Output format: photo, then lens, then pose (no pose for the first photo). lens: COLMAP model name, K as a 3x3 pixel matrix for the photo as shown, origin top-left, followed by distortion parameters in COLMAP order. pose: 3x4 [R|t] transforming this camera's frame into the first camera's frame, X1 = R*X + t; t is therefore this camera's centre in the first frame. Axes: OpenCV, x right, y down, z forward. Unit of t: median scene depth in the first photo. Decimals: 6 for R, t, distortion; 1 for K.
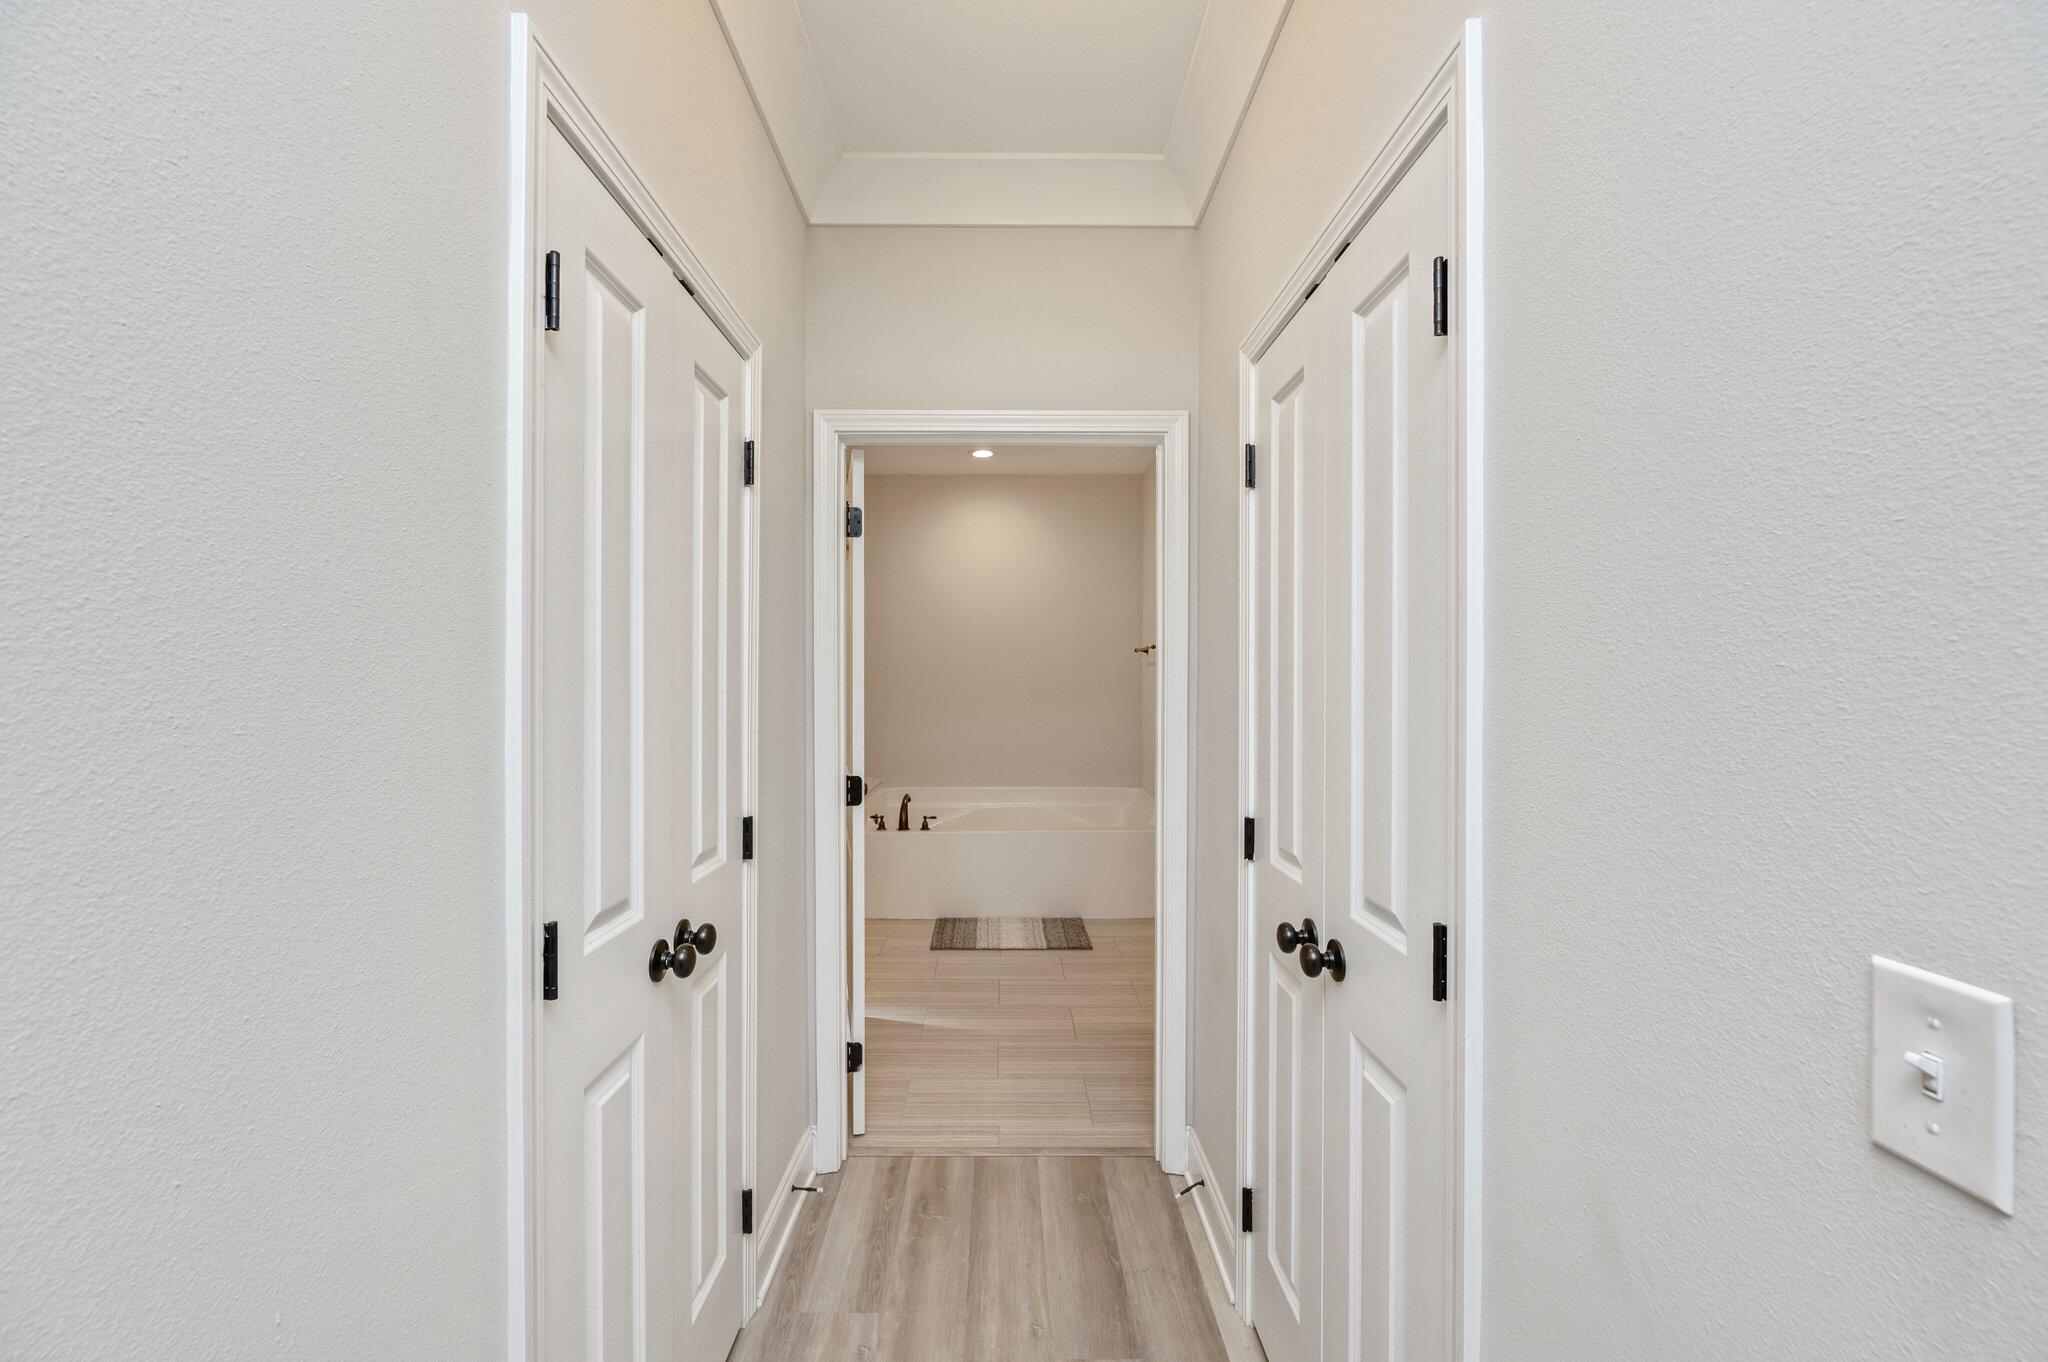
lens RADIAL K [[822.9, 0, 1021.7], [0, 822.9, 678.2], [0, 0, 1]] dist [-0.007250, -0.000103]
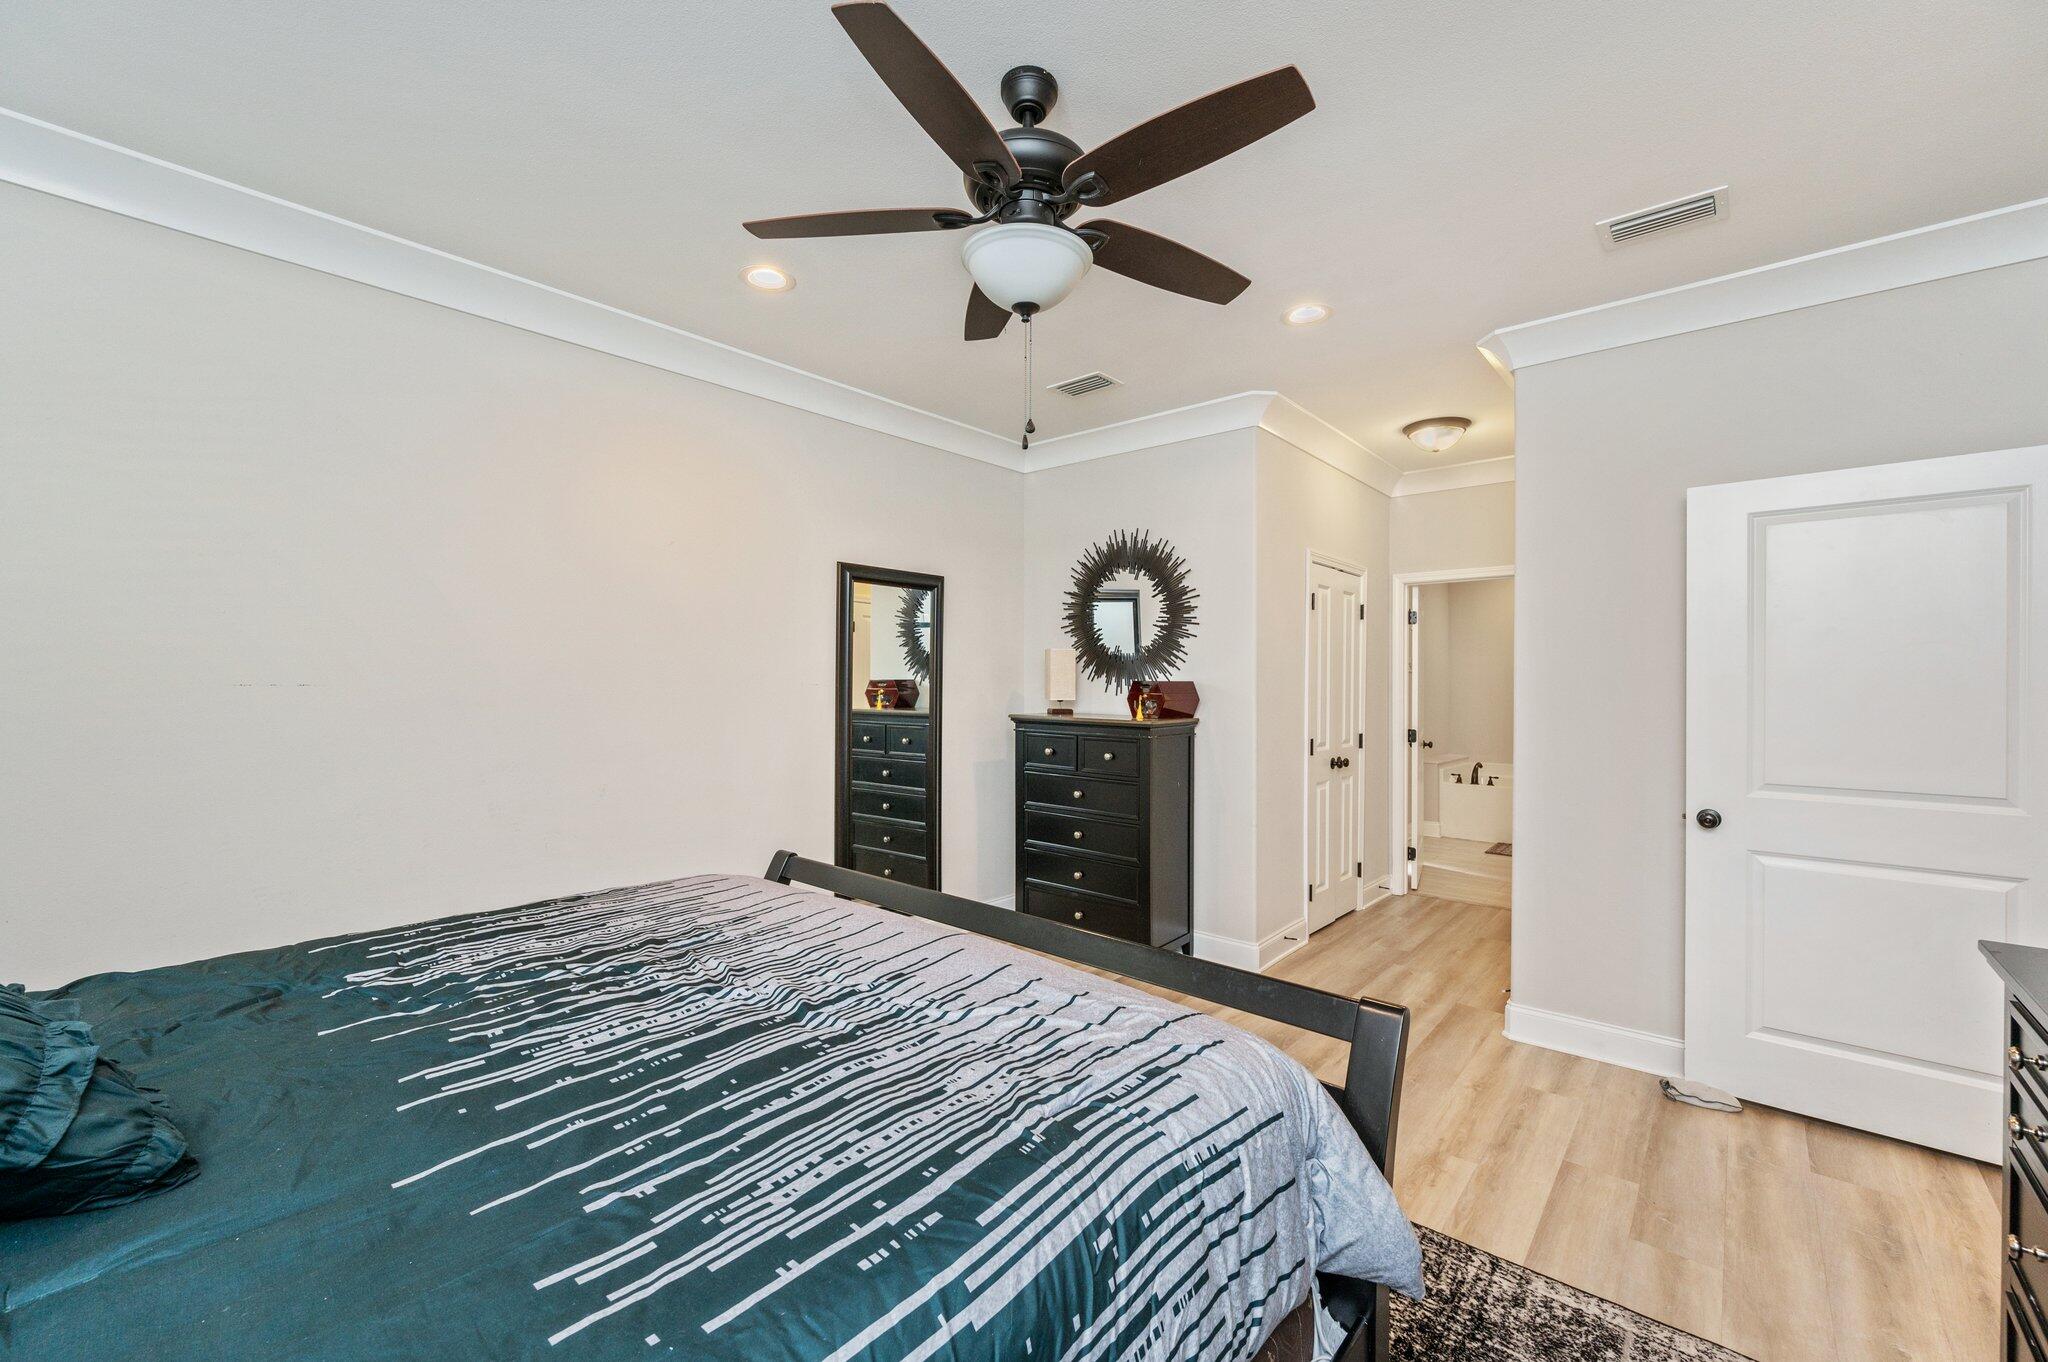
lens RADIAL K [[822.9, 0, 1033.2], [0, 822.9, 688.6], [0, 0, 1]] dist [-0.007250, -0.000103]
pose [[0.742165, 0.007092, -0.670180, 0.549188], [-0.003666, 0.999972, 0.006522, -0.003528], [0.670207, -0.002383, 0.742170, -1.409280]]
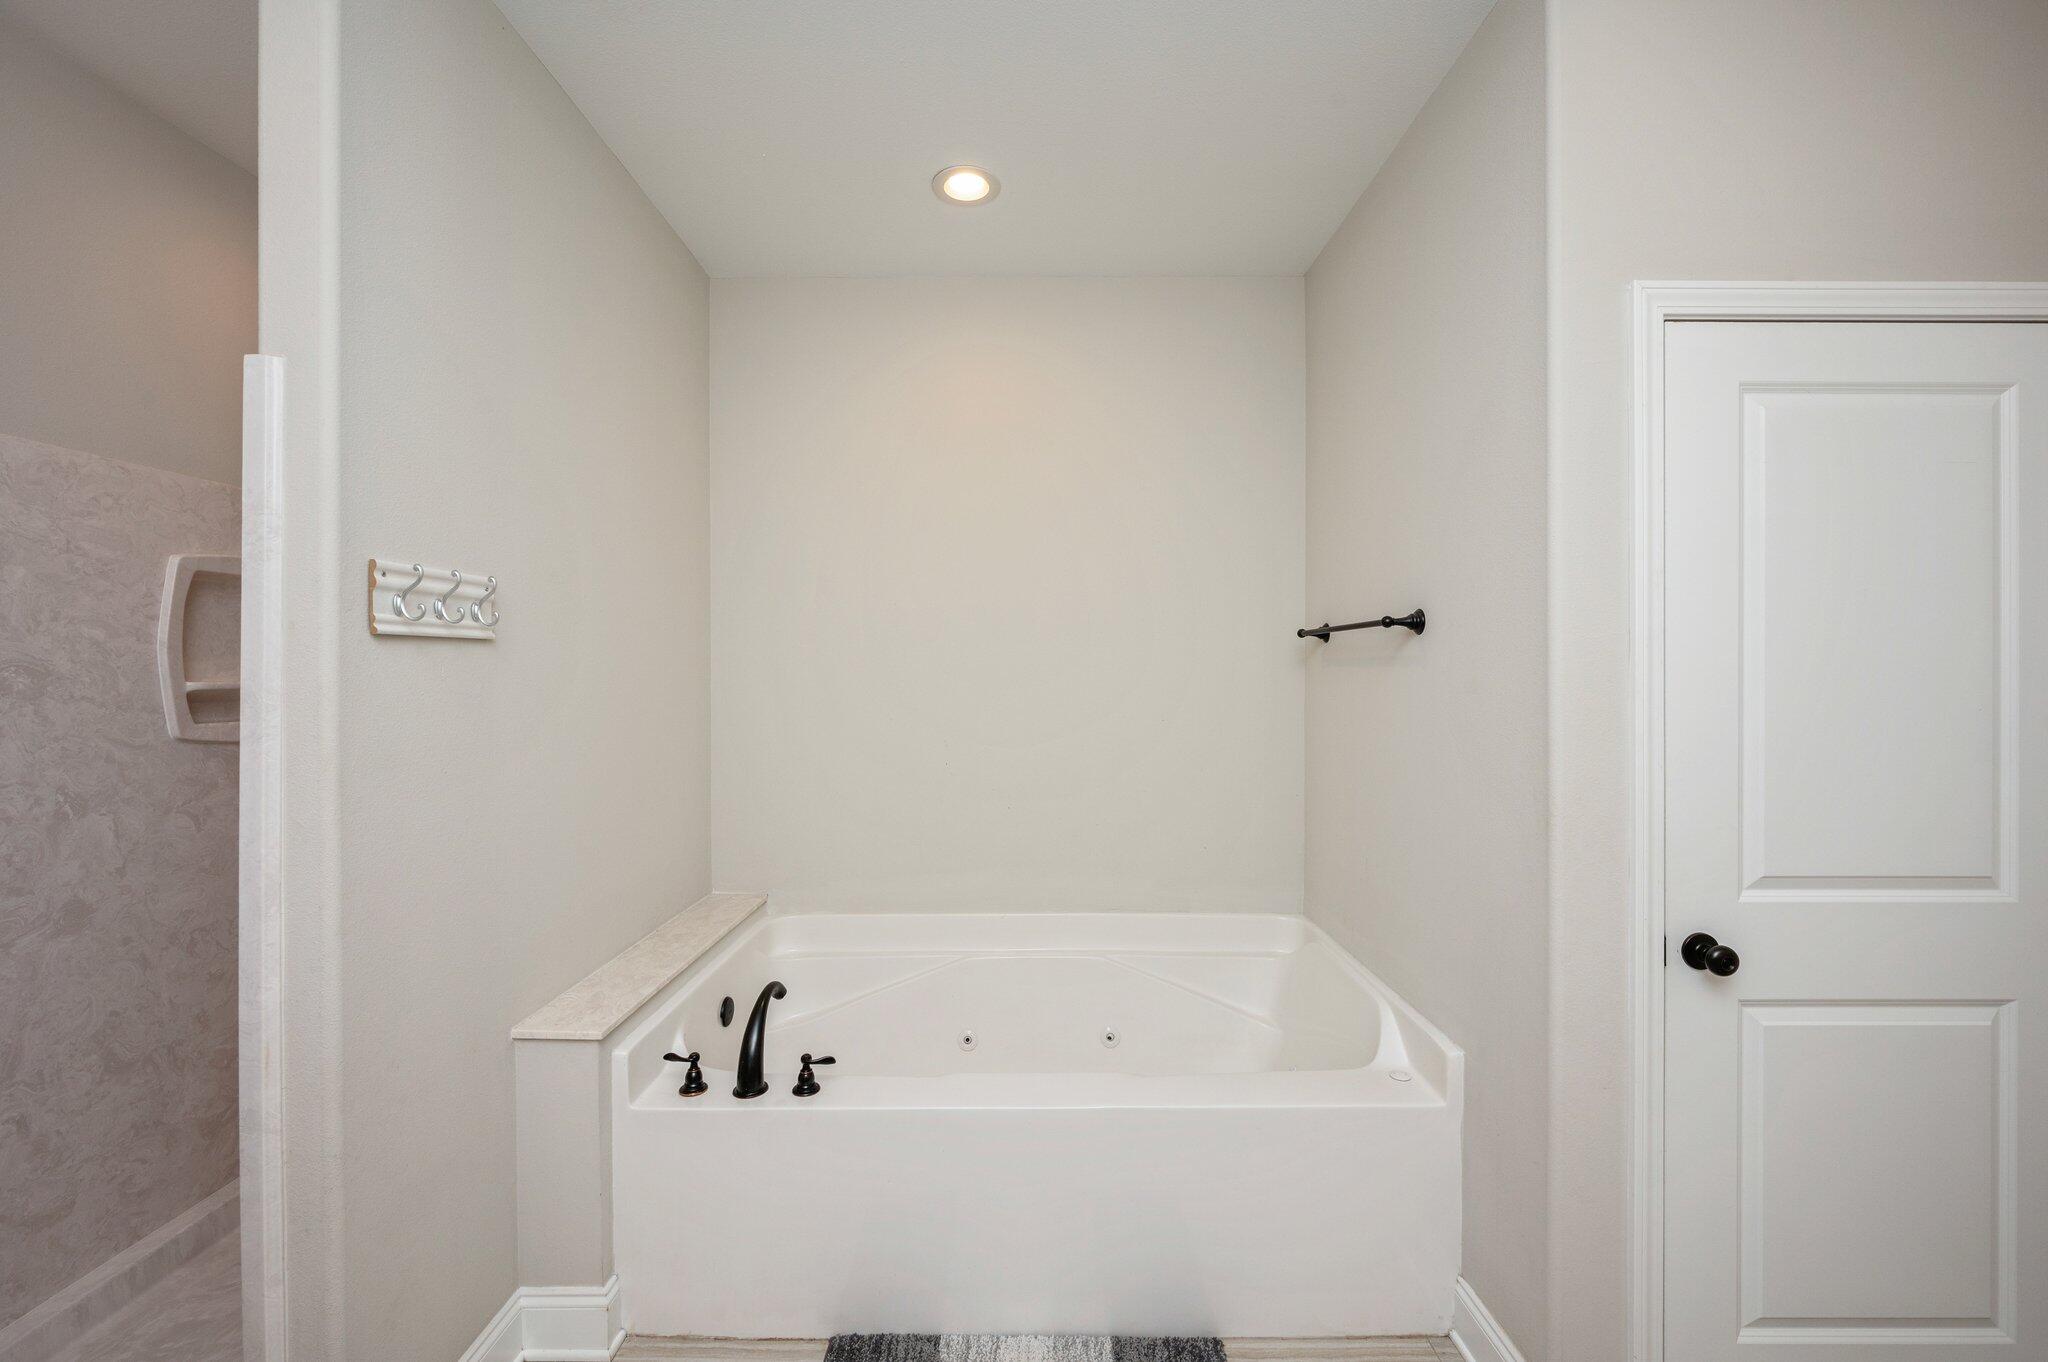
lens RADIAL K [[822.9, 0, 1027.2], [0, 822.9, 683.4], [0, 0, 1]] dist [-0.007250, -0.000103]
pose [[0.999615, -0.001401, -0.027718, -0.007346], [0.001262, 0.999987, -0.005008, -0.008313], [0.027725, 0.004971, 0.999603, 1.246124]]
